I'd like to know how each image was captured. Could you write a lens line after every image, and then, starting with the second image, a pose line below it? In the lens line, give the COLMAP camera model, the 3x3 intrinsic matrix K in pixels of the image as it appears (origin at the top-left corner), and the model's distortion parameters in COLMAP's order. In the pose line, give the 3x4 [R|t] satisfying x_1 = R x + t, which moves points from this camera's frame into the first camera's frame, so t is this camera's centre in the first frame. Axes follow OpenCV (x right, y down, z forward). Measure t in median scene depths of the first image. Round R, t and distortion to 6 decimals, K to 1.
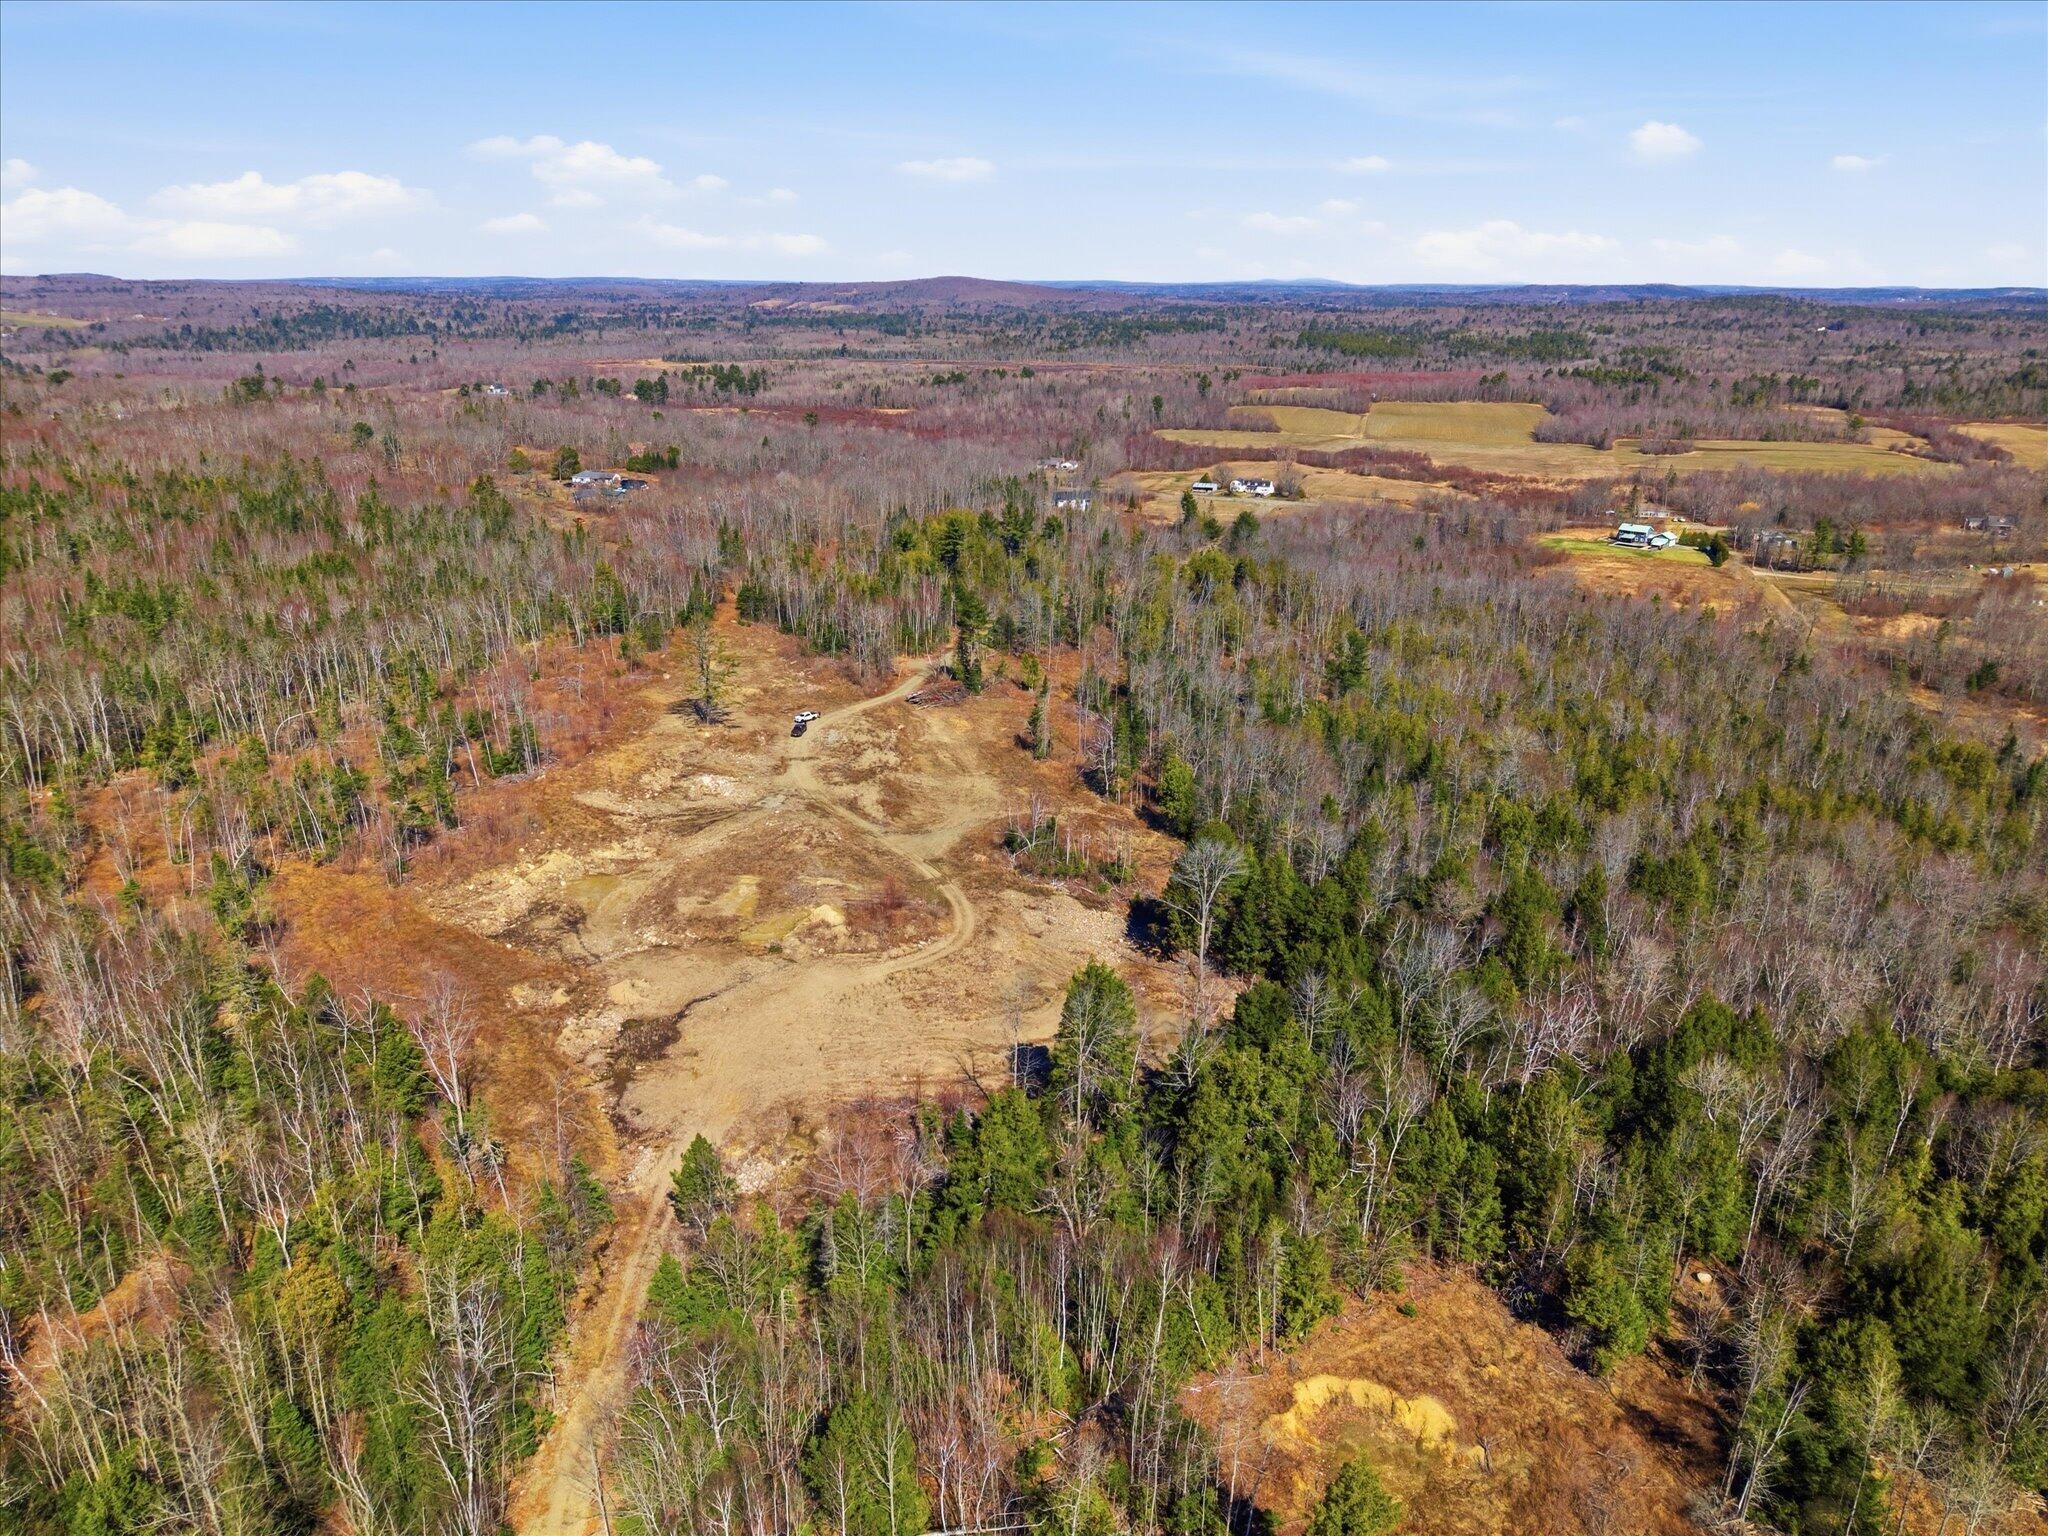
lens RADIAL K [[1377.1, 0, 1037.0], [0, 1377.1, 765.3], [0, 0, 1]] dist [0.038446, -0.048919]
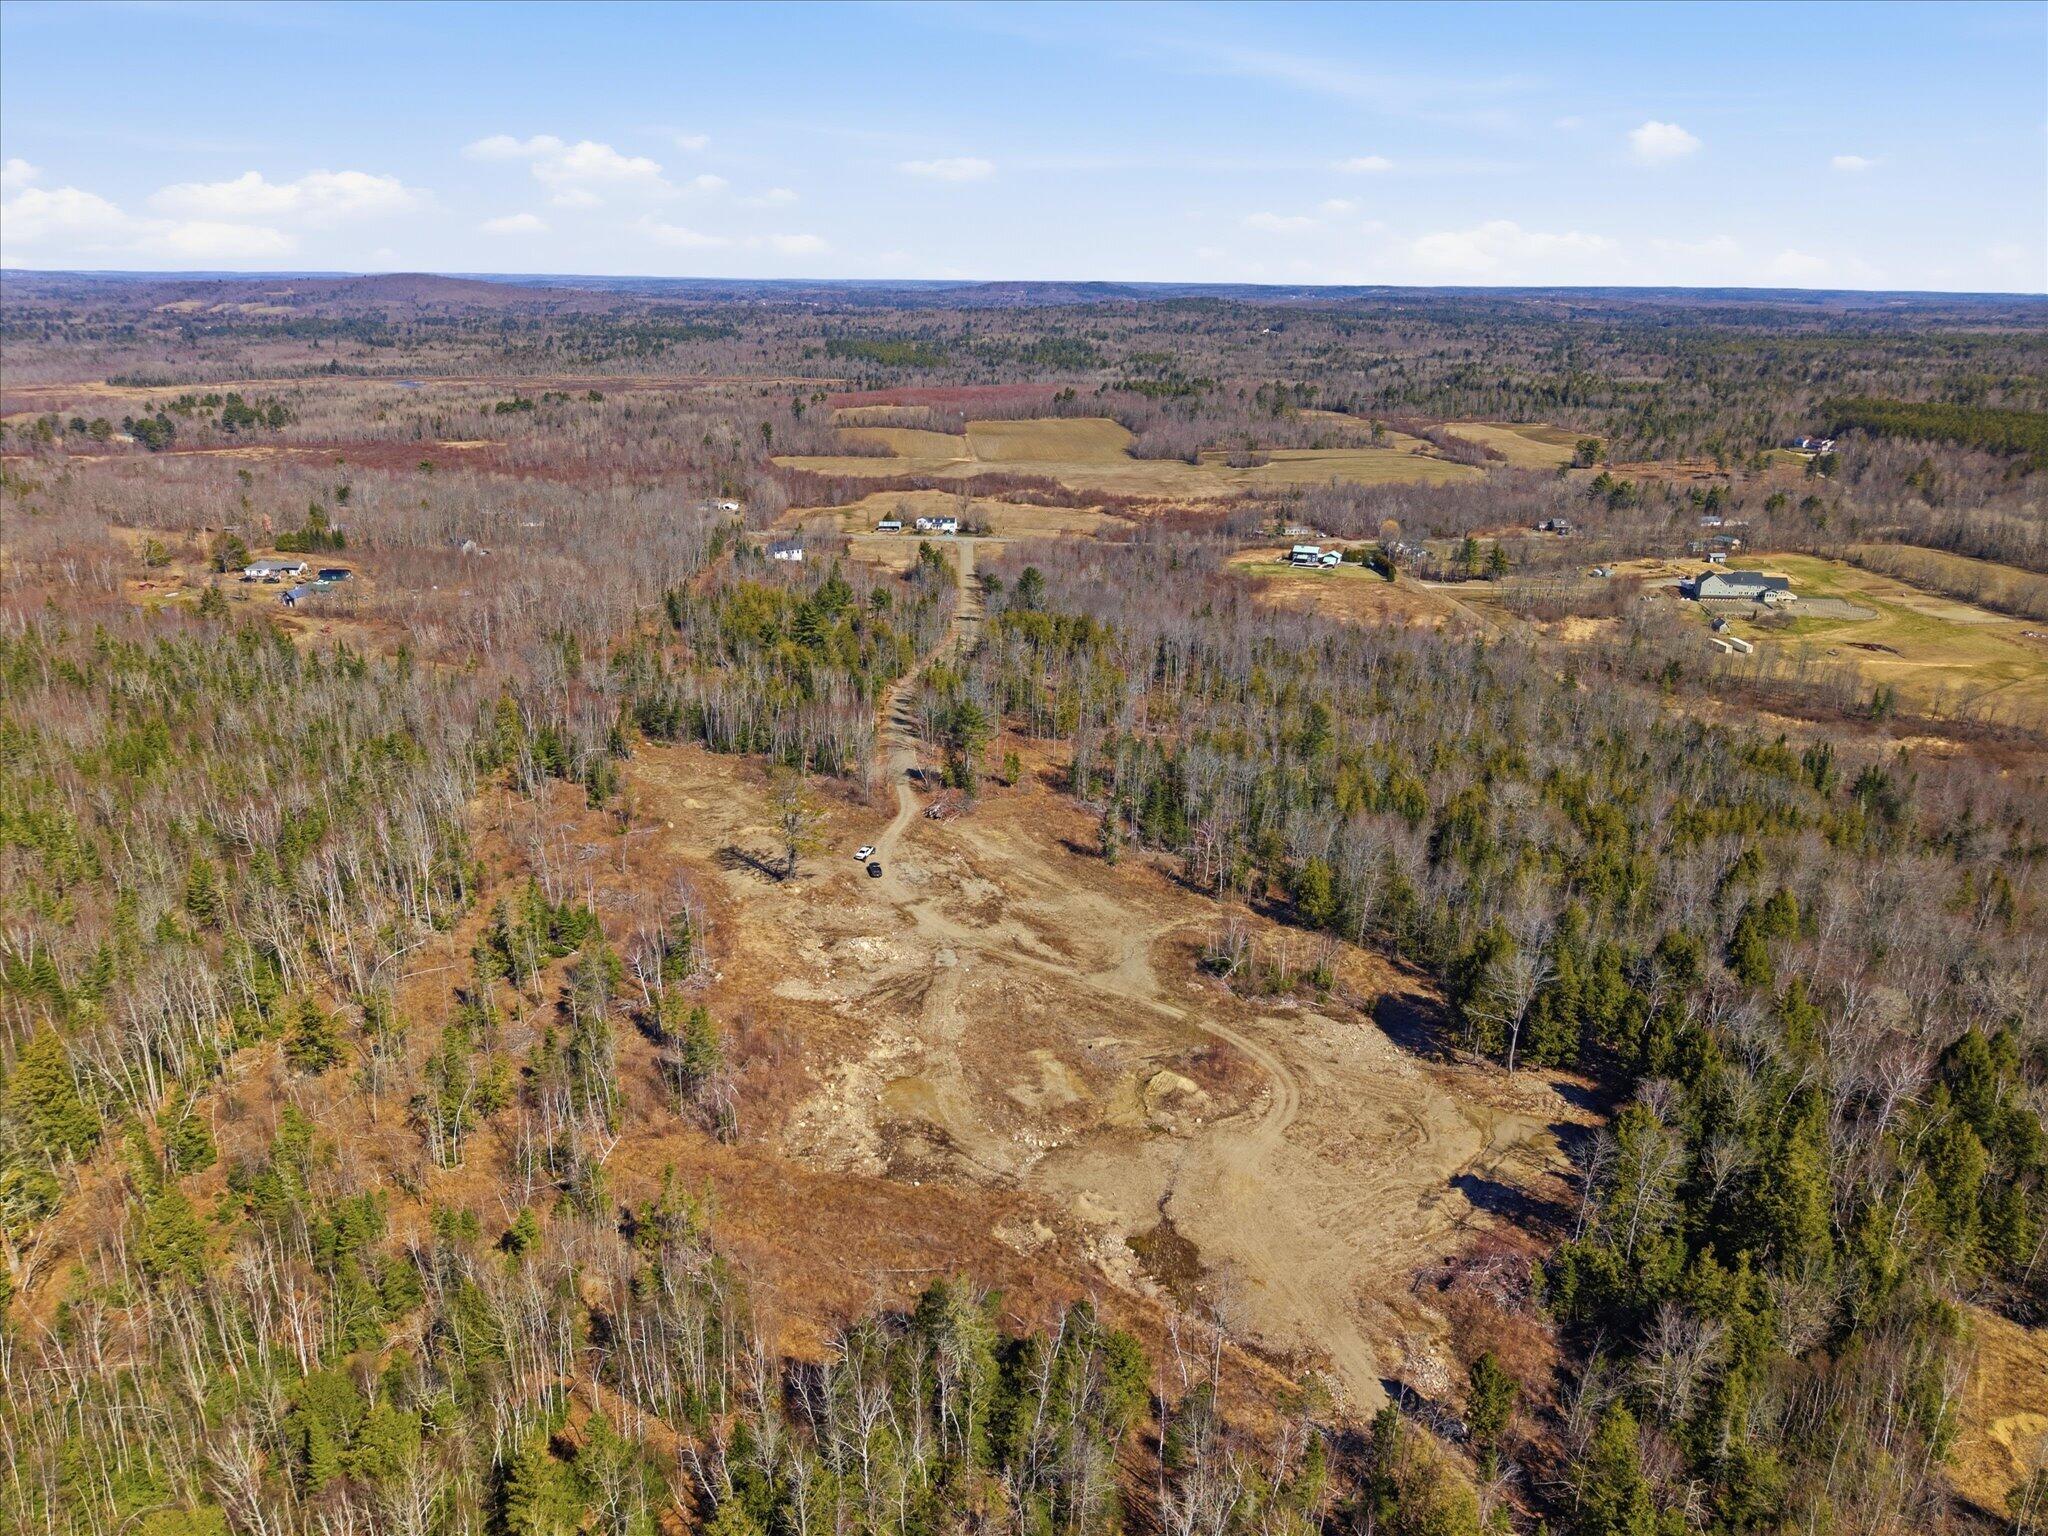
lens RADIAL K [[1368.1, 0, 1030.8], [0, 1368.1, 774.7], [0, 0, 1]] dist [0.051160, -0.064336]
pose [[0.934831, -0.118185, 0.334849, -0.088169], [0.114407, 0.992948, 0.031062, -0.024983], [-0.336159, 0.009271, 0.941760, 0.012739]]
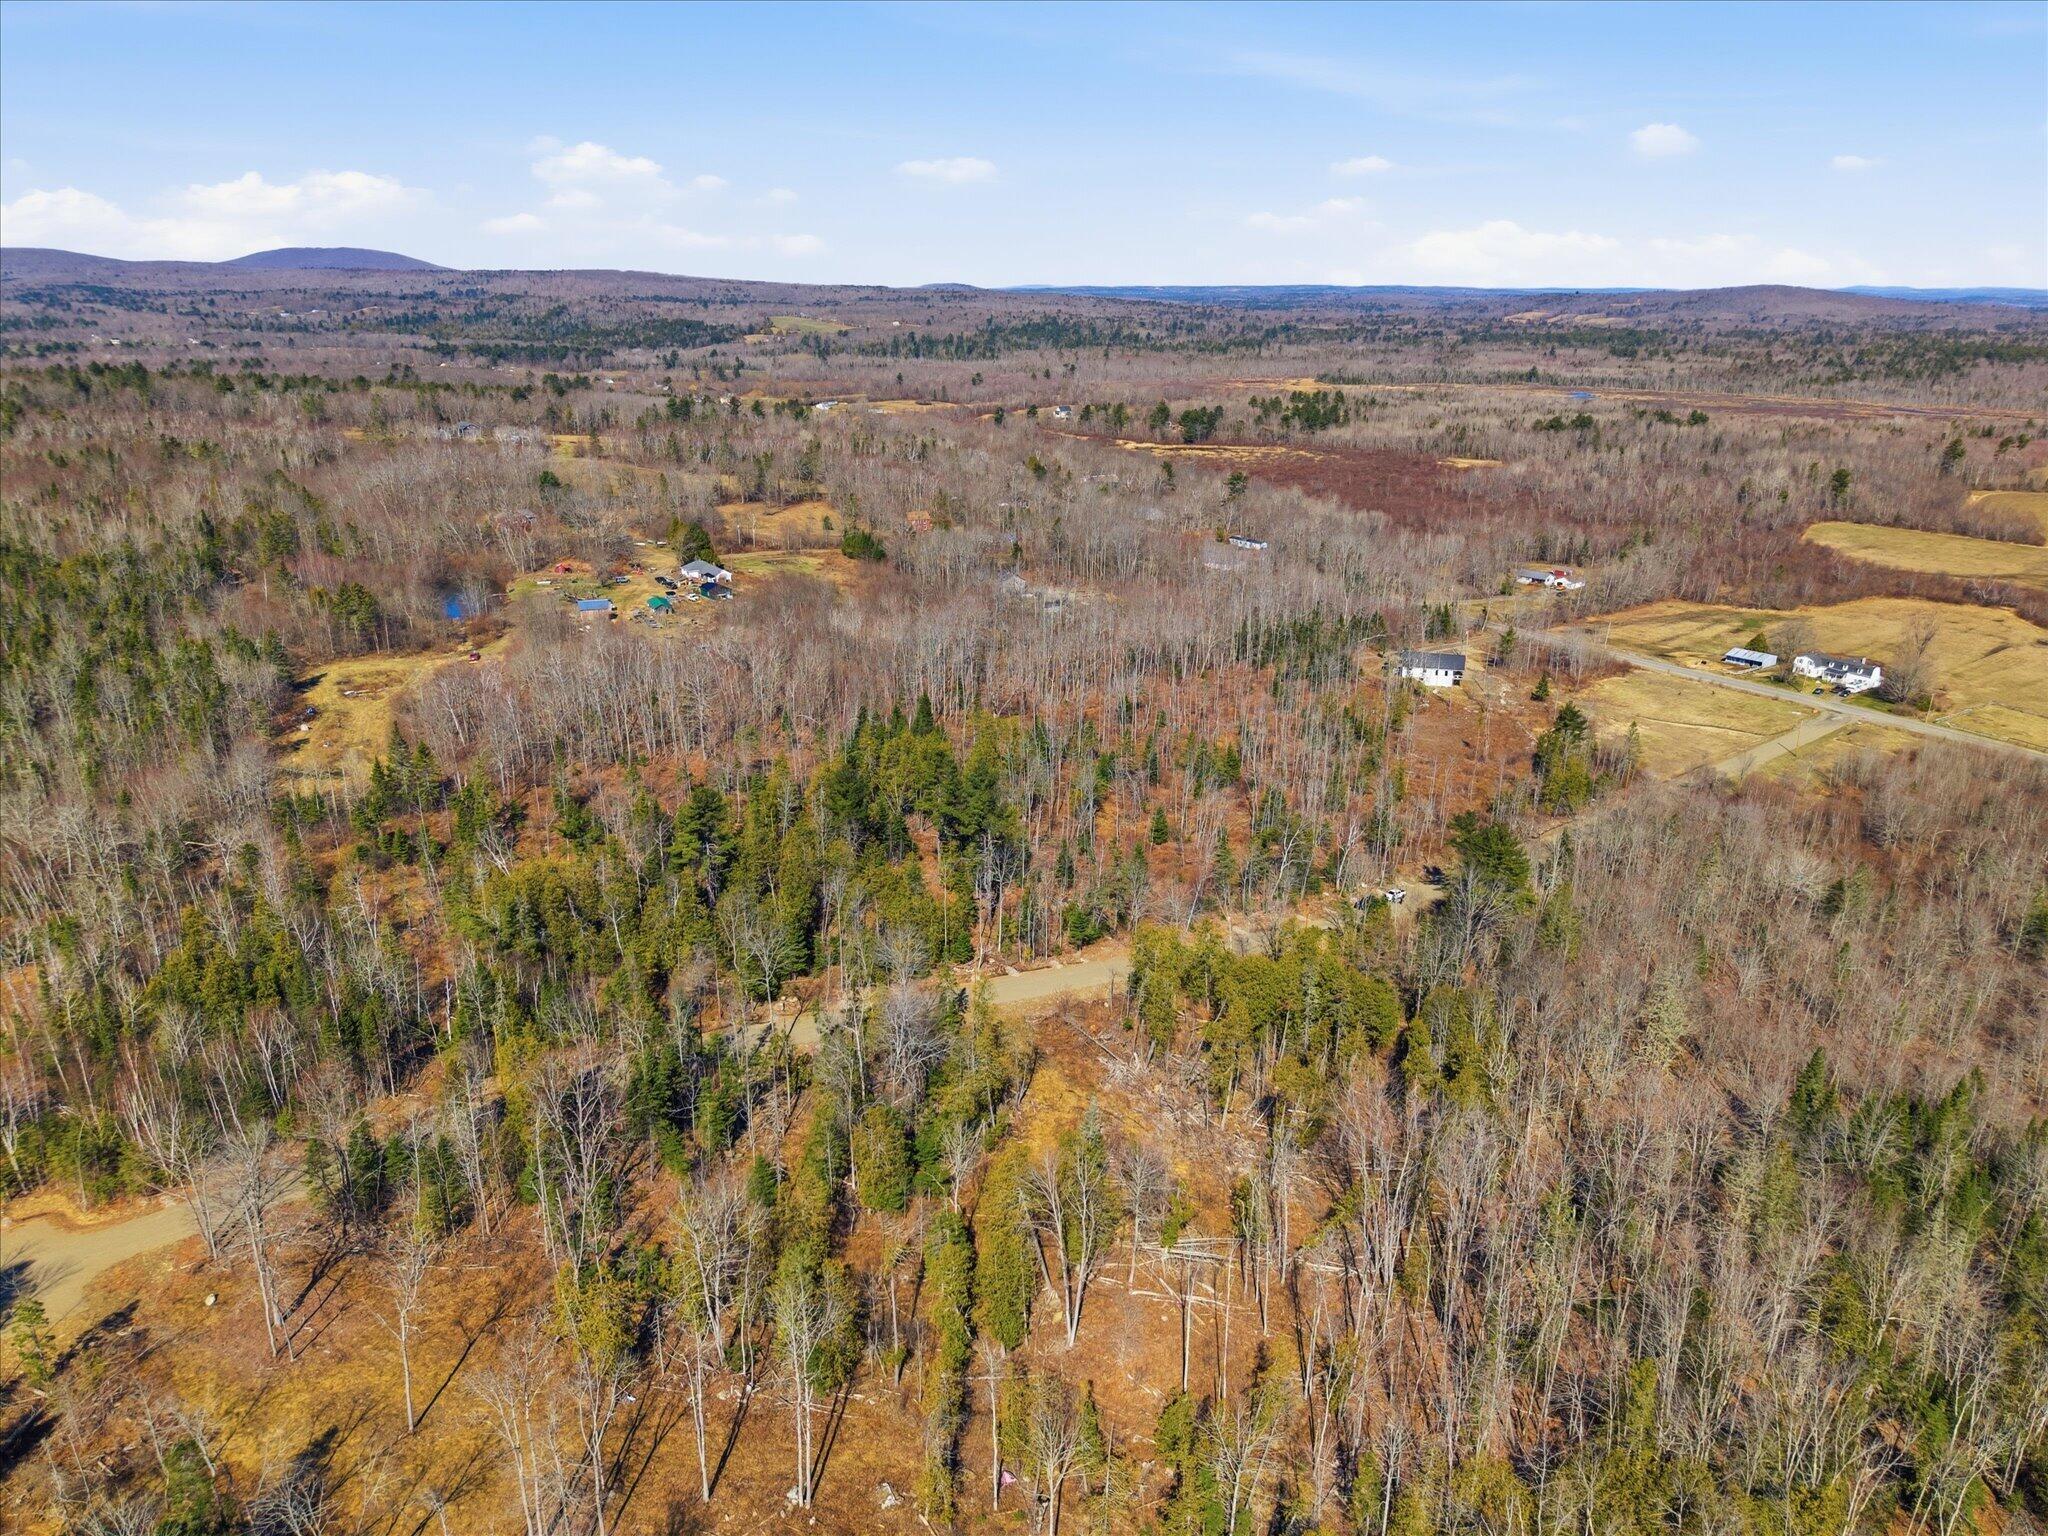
lens RADIAL K [[1365.1, 0, 1024.2], [0, 1365.1, 809.9], [0, 0, 1]] dist [0.027974, -0.030087]
pose [[0.852808, 0.188345, -0.487077, 0.097762], [-0.175658, 0.981808, 0.072096, -0.080296], [0.491795, 0.024075, 0.870378, 0.221756]]
